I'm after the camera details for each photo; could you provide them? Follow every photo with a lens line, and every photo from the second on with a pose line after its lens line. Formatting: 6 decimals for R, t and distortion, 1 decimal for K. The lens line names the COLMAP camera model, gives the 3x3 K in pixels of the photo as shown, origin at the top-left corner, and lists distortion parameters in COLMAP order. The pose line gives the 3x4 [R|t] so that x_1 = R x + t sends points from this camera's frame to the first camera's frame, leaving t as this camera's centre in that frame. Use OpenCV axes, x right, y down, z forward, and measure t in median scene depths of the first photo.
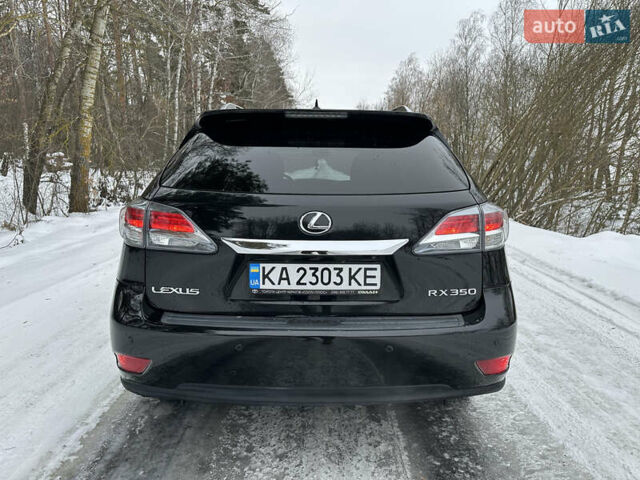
lens RADIAL K [[423.2, 0, 323.5], [0, 423.2, 234.1], [0, 0, 1]] dist [0.049096, -0.052026]
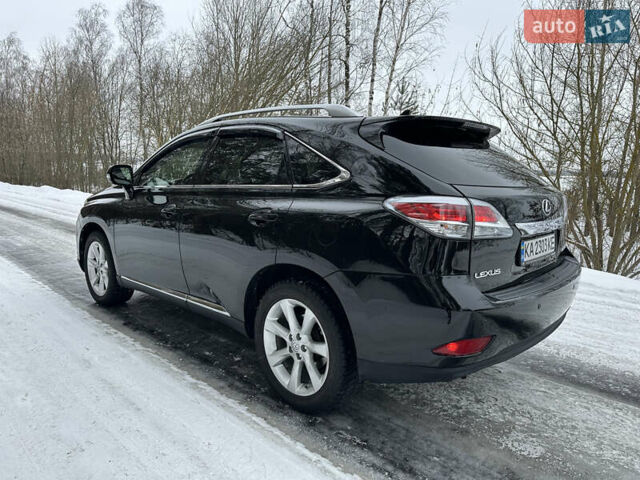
lens RADIAL K [[423.2, 0, 313.3], [0, 423.2, 240.7], [0, 0, 1]] dist [0.049096, -0.052026]
pose [[0.726874, -0.103796, 0.678882, -1.487786], [0.096758, 0.994131, 0.048397, -0.057780], [-0.679921, 0.030509, 0.732650, 0.484763]]
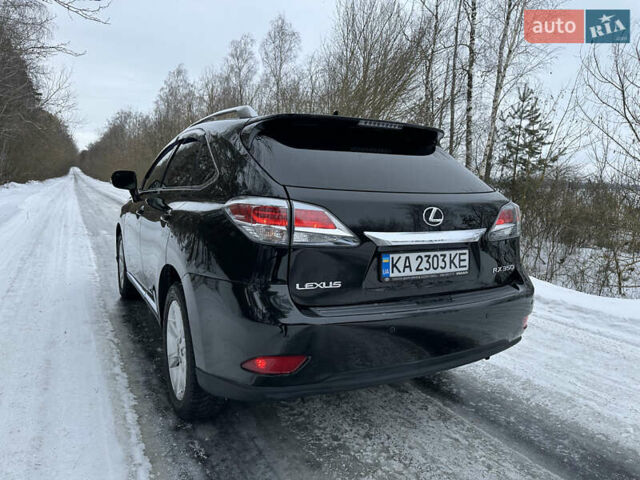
lens RADIAL K [[423.2, 0, 314.3], [0, 423.2, 237.3], [0, 0, 1]] dist [0.049096, -0.052026]
pose [[0.888905, -0.038536, 0.456469, -0.830382], [0.049036, 0.998734, -0.011175, 0.027598], [-0.455460, 0.032317, 0.889669, 0.098878]]
